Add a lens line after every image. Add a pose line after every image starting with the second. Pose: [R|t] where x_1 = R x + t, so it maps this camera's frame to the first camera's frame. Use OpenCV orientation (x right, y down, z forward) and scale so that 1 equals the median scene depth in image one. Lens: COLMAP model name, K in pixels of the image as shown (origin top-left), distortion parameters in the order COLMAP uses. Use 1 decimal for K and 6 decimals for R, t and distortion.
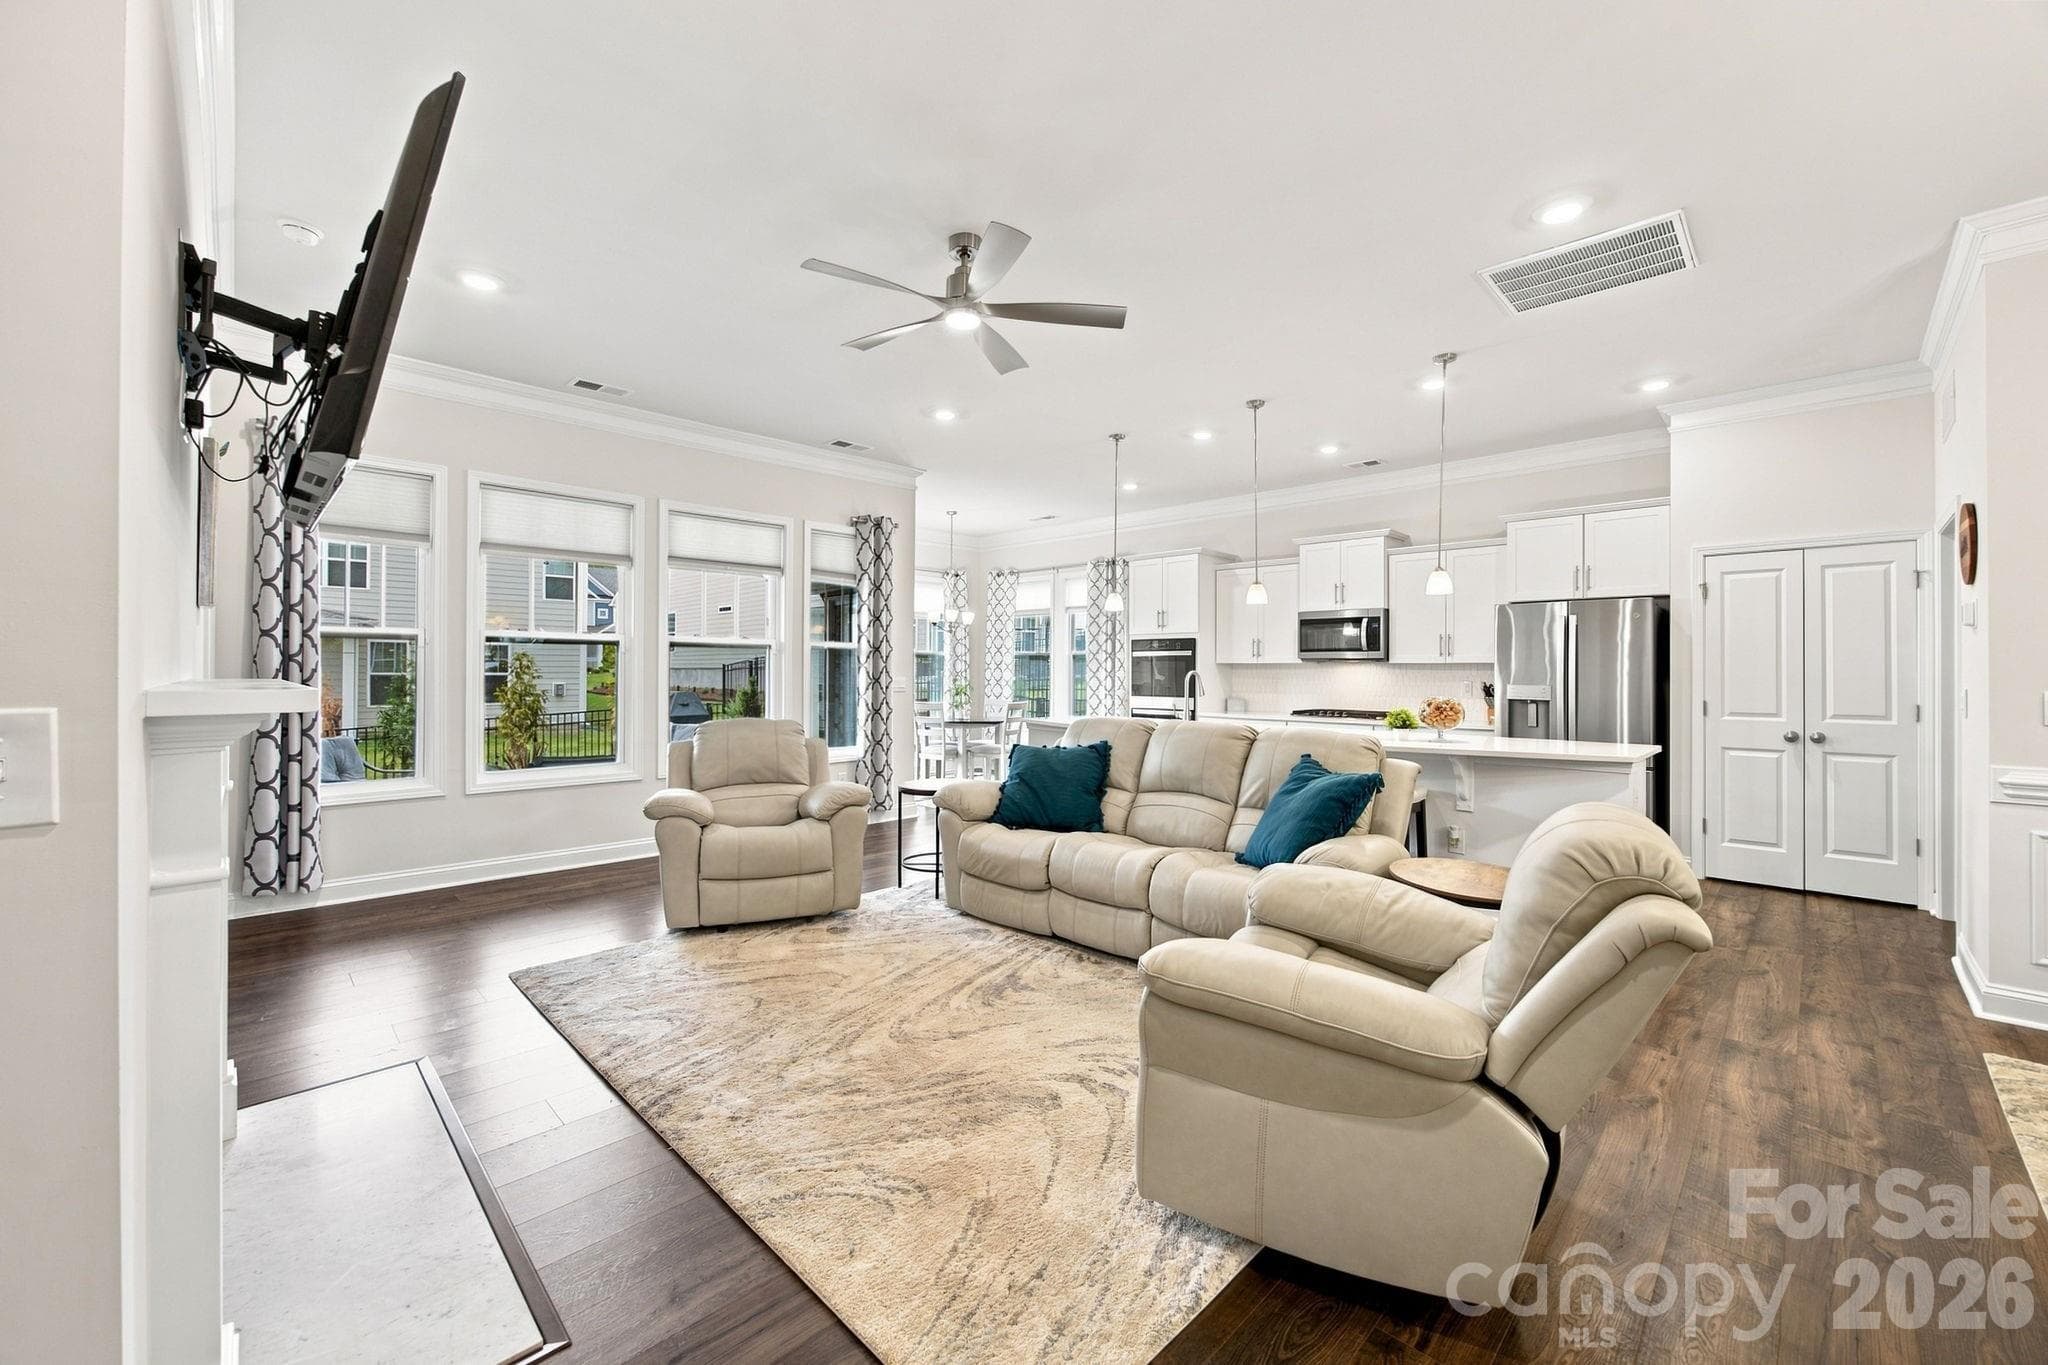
lens RADIAL K [[797.4, 0, 1027.8], [0, 797.4, 671.7], [0, 0, 1]] dist [0.000317, 0.000119]
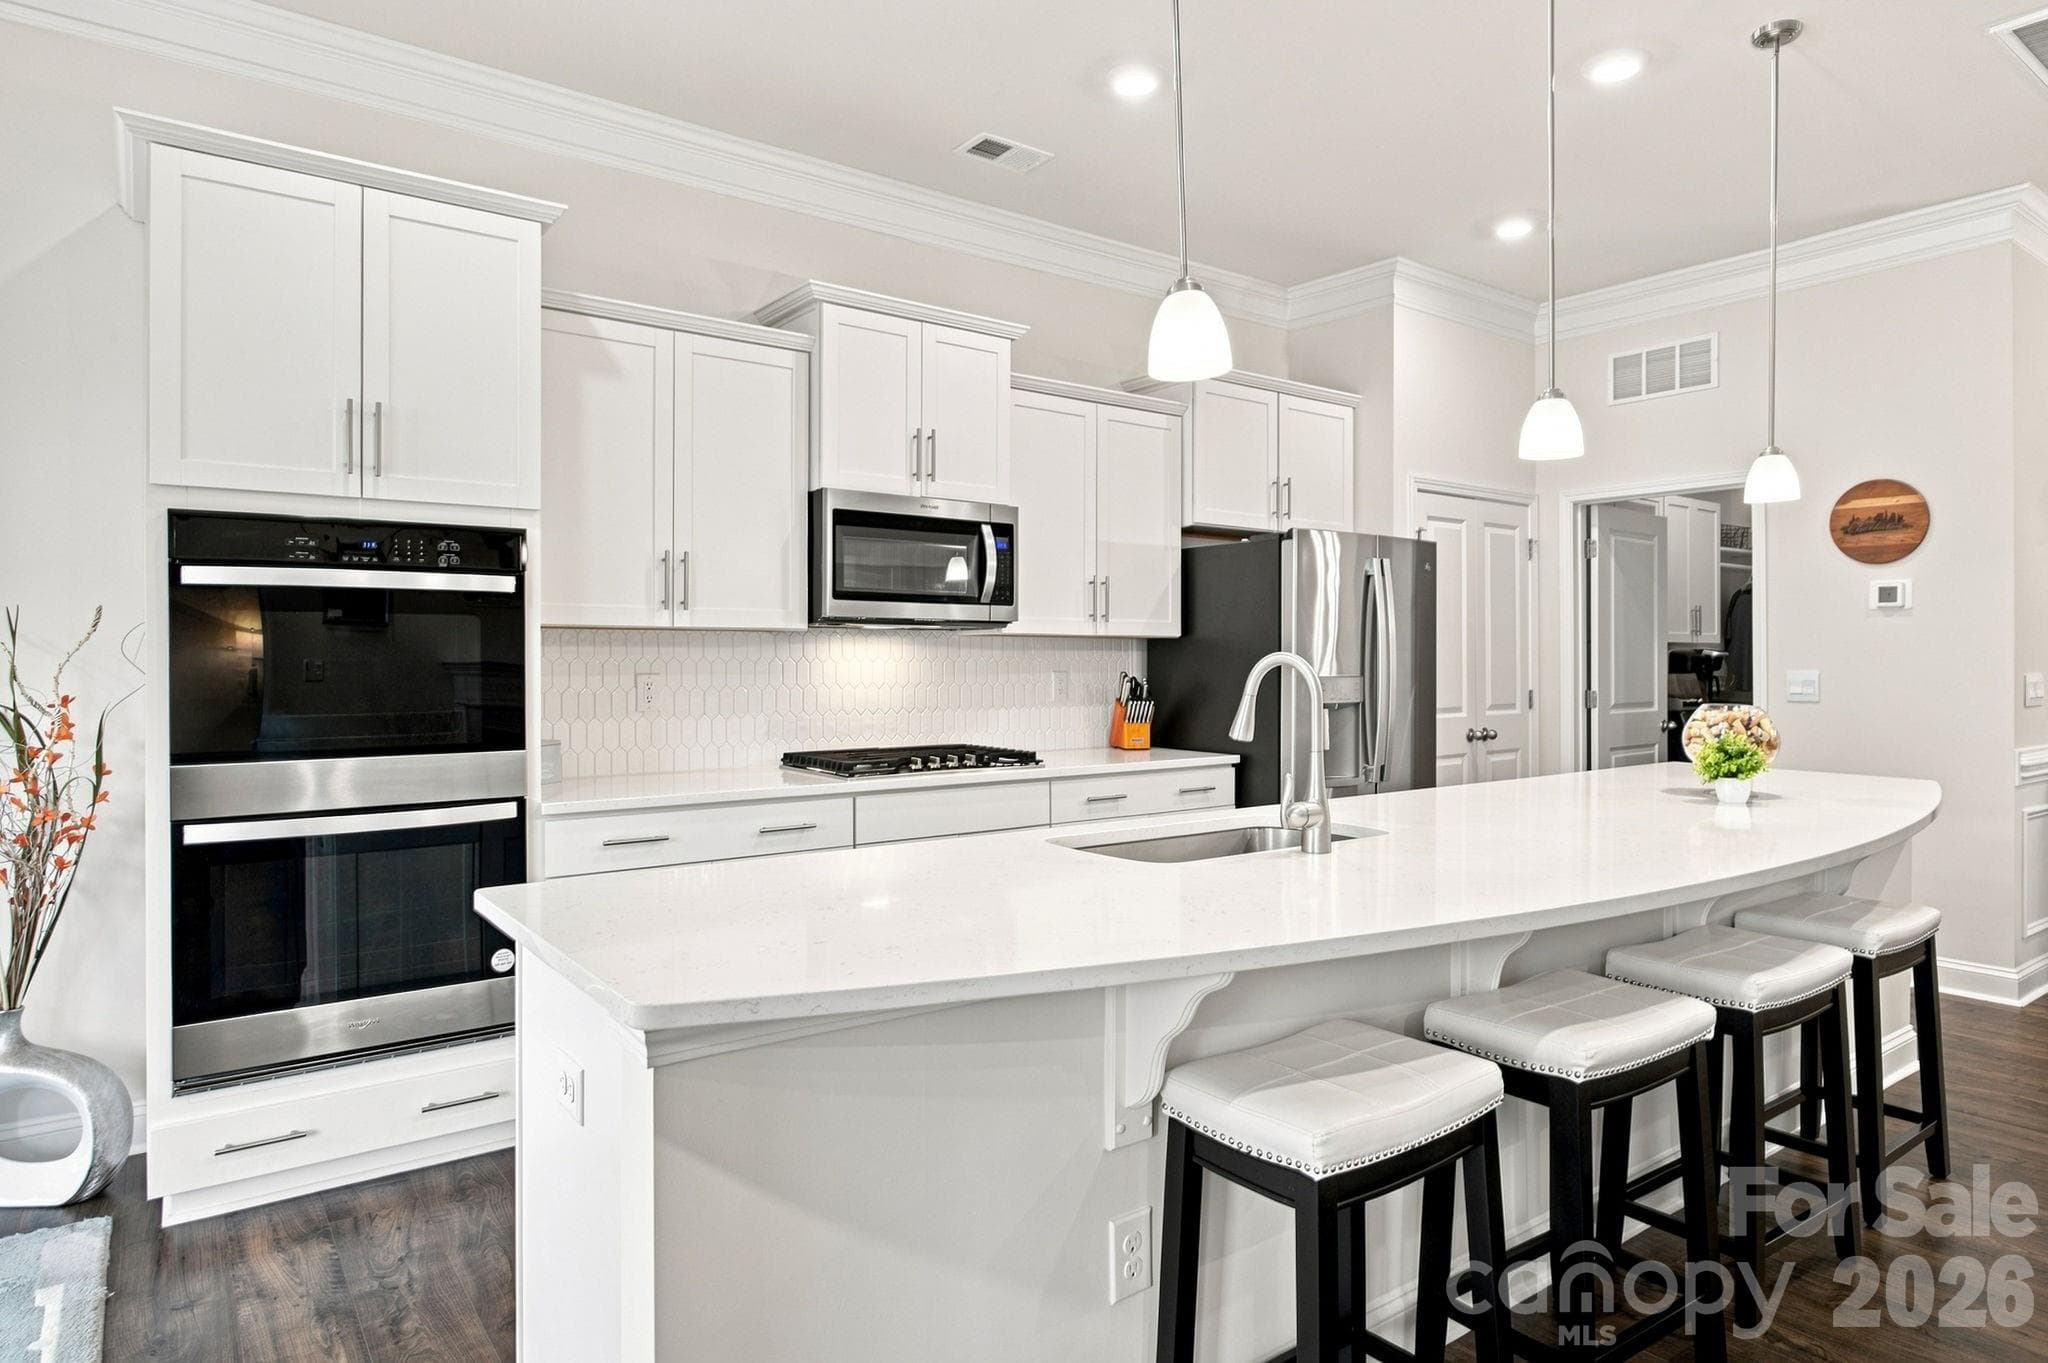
lens RADIAL K [[1184.7, 0, 1025.6], [0, 1184.7, 655.5], [0, 0, 1]] dist [-0.001134, -0.000718]
pose [[0.149236, -0.006571, 0.988780, -0.180545], [-0.001400, 0.999976, 0.006856, -0.002956], [-0.988801, -0.002407, 0.149223, 0.846745]]
